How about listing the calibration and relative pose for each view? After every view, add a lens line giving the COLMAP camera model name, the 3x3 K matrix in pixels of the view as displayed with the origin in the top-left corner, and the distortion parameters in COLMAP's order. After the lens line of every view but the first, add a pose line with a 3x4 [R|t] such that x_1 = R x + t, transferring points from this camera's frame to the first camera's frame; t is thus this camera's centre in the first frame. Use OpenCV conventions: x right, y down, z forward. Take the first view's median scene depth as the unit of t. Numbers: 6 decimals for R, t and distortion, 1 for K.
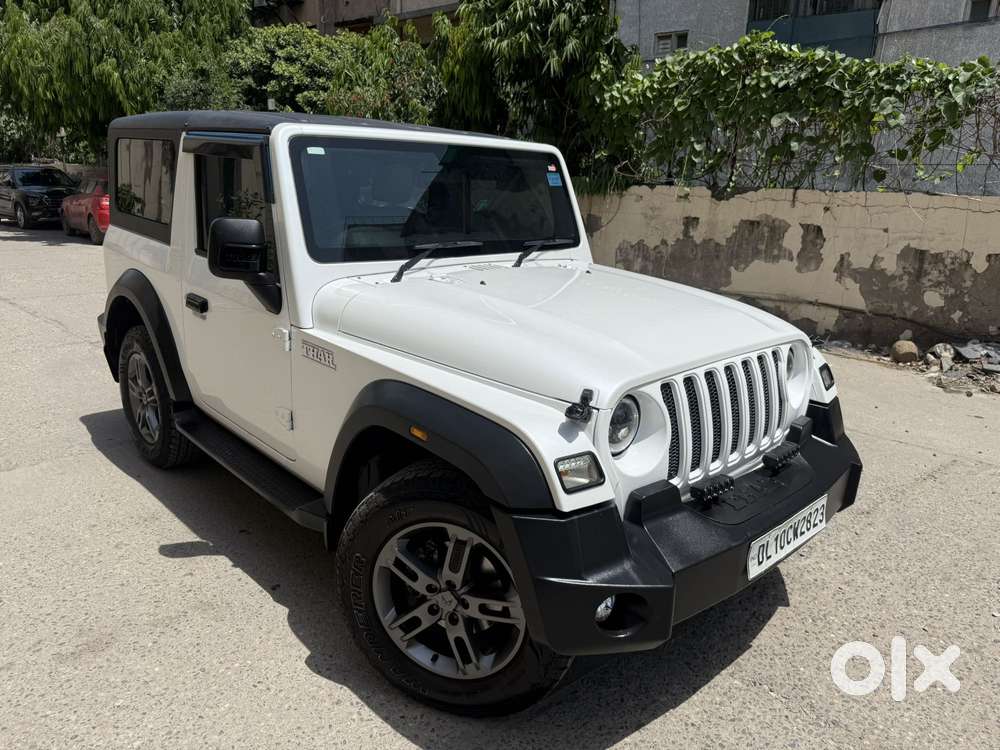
lens RADIAL K [[709.7, 0, 494.3], [0, 709.7, 385.2], [0, 0, 1]] dist [0.017538, -0.031312]
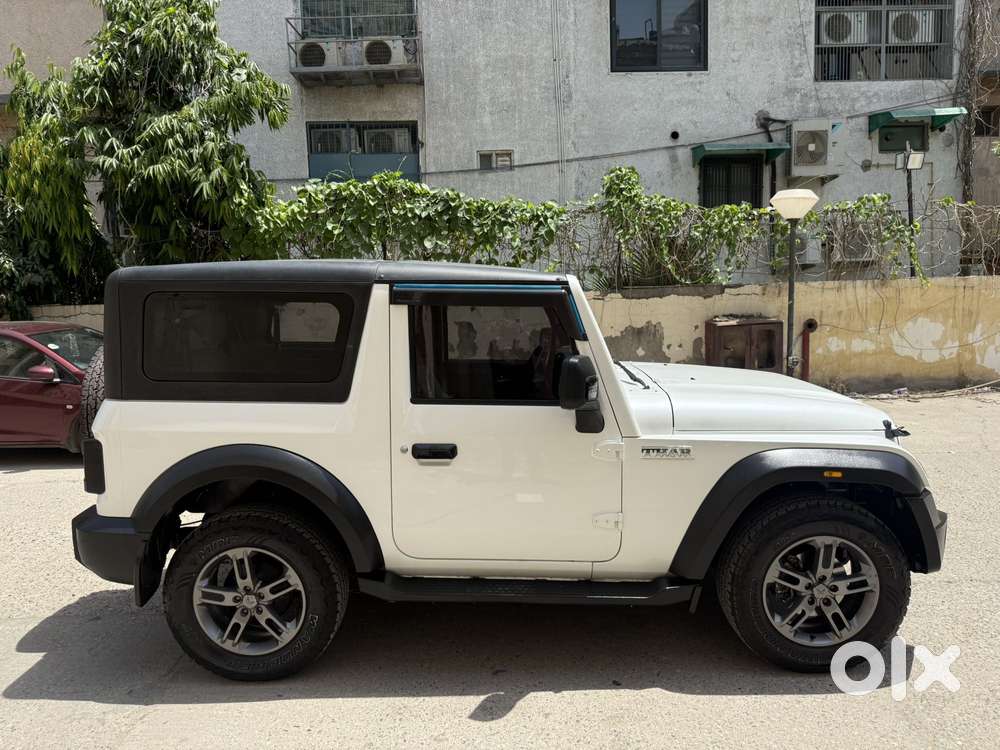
lens RADIAL K [[709.7, 0, 494.9], [0, 709.7, 383.0], [0, 0, 1]] dist [0.017538, -0.031312]
pose [[0.695918, -0.150866, 0.702095, -0.999925], [0.247121, 0.968282, -0.036882, -0.148032], [-0.674261, 0.199170, 0.711128, 0.226996]]
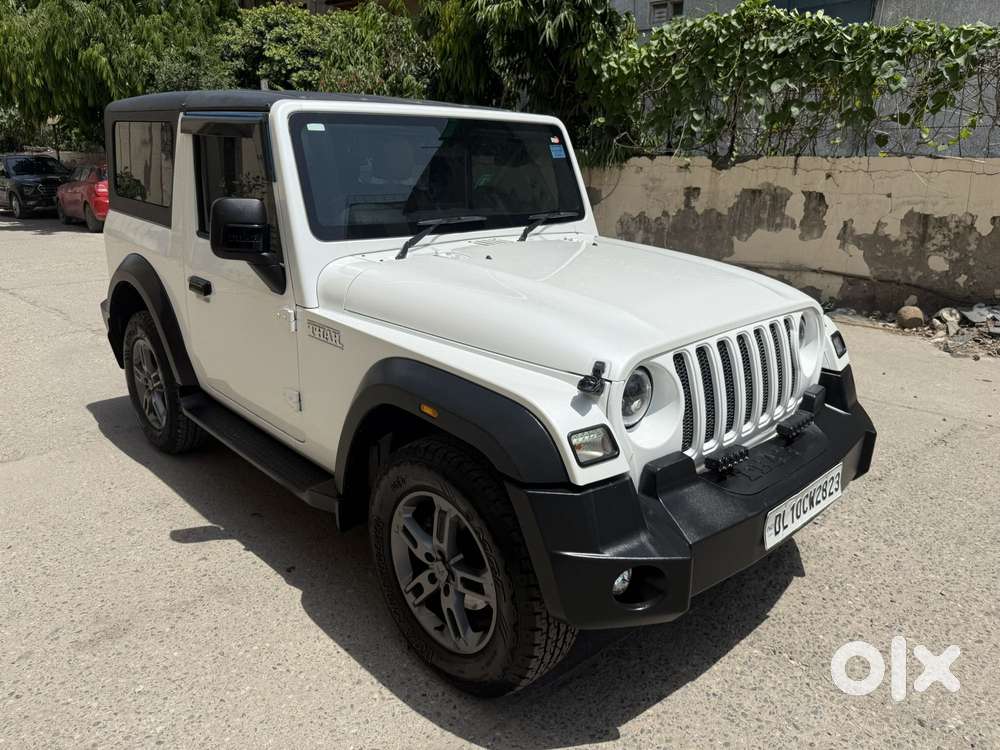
lens RADIAL K [[709.7, 0, 495.0], [0, 709.7, 378.3], [0, 0, 1]] dist [0.017538, -0.031312]
pose [[0.999637, -0.026931, -0.000453, -0.011086], [0.026935, 0.999415, 0.021085, 0.002829], [-0.000115, -0.021089, 0.999778, 0.007807]]
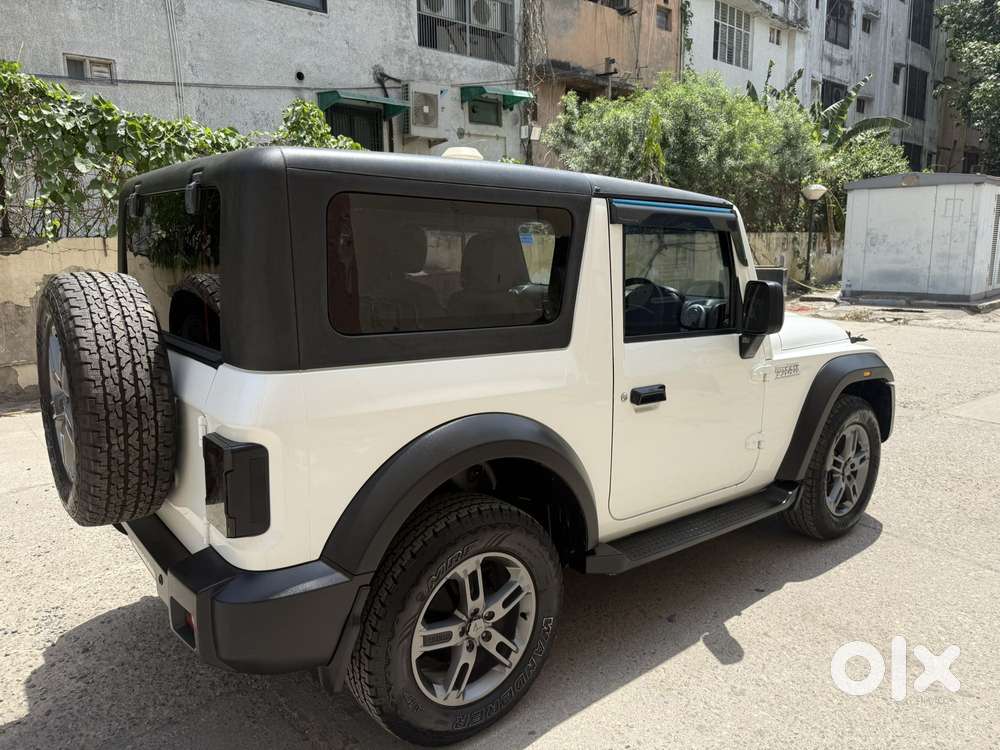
lens RADIAL K [[709.7, 0, 492.3], [0, 709.7, 374.0], [0, 0, 1]] dist [0.017538, -0.031312]
pose [[0.073496, -0.223066, 0.972029, -1.229291], [0.279600, 0.940185, 0.194618, -0.351767], [-0.957299, 0.257476, 0.131469, 1.036399]]
